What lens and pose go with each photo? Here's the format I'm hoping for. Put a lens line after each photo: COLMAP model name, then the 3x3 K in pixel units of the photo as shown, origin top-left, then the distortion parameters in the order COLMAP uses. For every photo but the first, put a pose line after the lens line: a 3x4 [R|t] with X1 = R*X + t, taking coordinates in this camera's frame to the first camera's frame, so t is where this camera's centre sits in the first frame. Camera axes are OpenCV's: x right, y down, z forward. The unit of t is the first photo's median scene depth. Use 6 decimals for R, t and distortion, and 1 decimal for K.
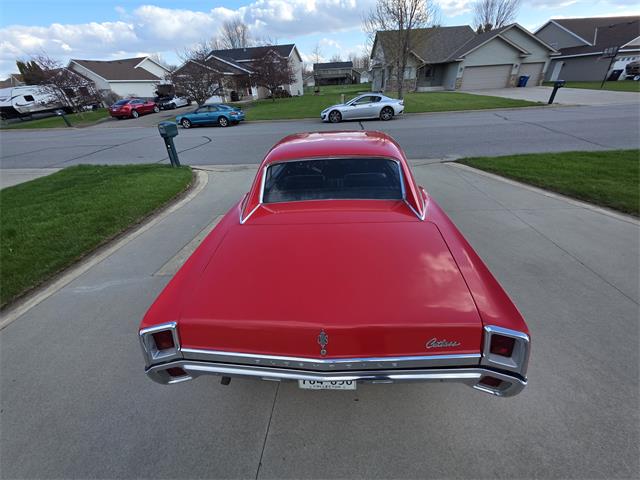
lens RADIAL K [[255.6, 0, 321.0], [0, 255.6, 241.0], [0, 0, 1]] dist [0.000910, -0.000548]
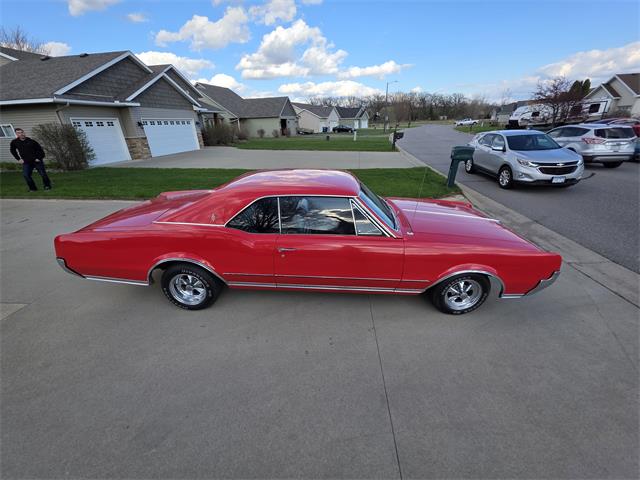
lens RADIAL K [[254.4, 0, 320.7], [0, 254.4, 240.0], [0, 0, 1]] dist [0.002959, -0.000029]
pose [[0.029643, 0.461140, -0.886832, 0.147907], [-0.499923, 0.775123, 0.386343, -0.087564], [0.865562, 0.431895, 0.253512, 0.125168]]
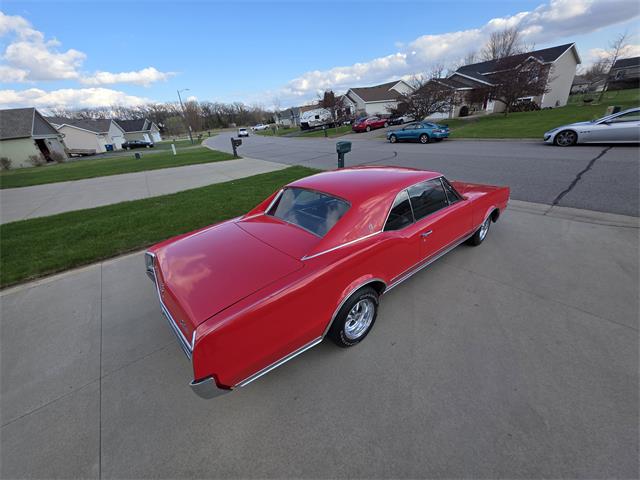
lens RADIAL K [[254.9, 0, 320.5], [0, 254.9, 238.7], [0, 0, 1]] dist [0.002118, 0.000033]
pose [[0.684736, 0.301095, -0.663686, 0.096885], [-0.331123, 0.939776, 0.084724, -0.024009], [0.649226, 0.161748, 0.743198, 0.017081]]
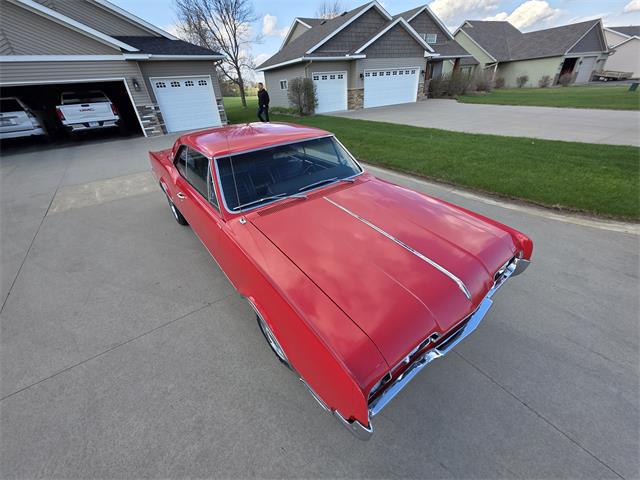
lens RADIAL K [[252.5, 0, 321.1], [0, 252.5, 241.5], [0, 0, 1]] dist [0.002074, 0.000325]
pose [[-0.739955, 0.429151, -0.517973, 0.071848], [-0.263916, 0.523073, 0.810397, -0.139685], [0.618720, 0.736359, -0.273790, 0.235080]]
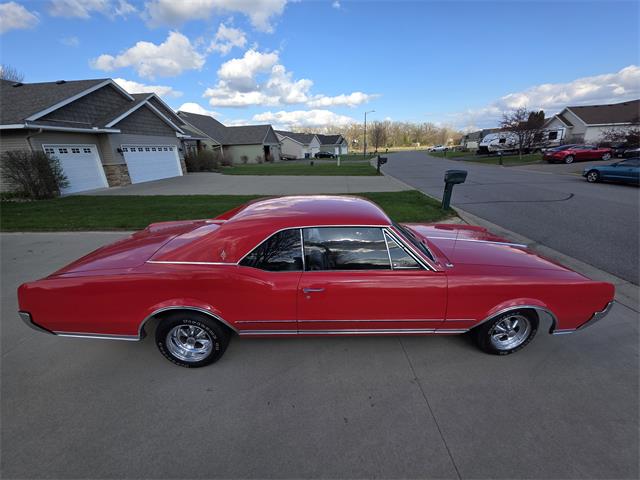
lens RADIAL K [[253.7, 0, 321.3], [0, 253.7, 242.3], [0, 0, 1]] dist [0.002327, -0.000126]
pose [[0.103929, 0.386687, -0.916336, 0.129811], [-0.497731, 0.817878, 0.288686, -0.076816], [0.861082, 0.426086, 0.277467, 0.111030]]
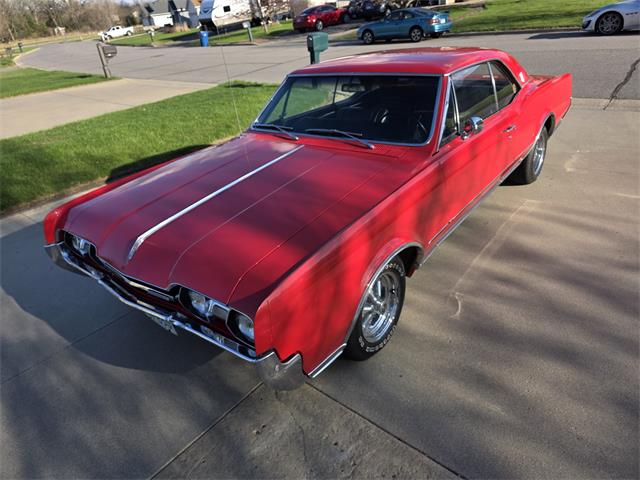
lens RADIAL K [[429.8, 0, 310.5], [0, 429.8, 240.8], [0, 0, 1]] dist [0.004340, -0.000982]
pose [[0.808636, 0.251266, -0.531952, 0.093643], [-0.247918, 0.965538, 0.079202, 0.027318], [0.533521, 0.067835, 0.843062, -0.049162]]
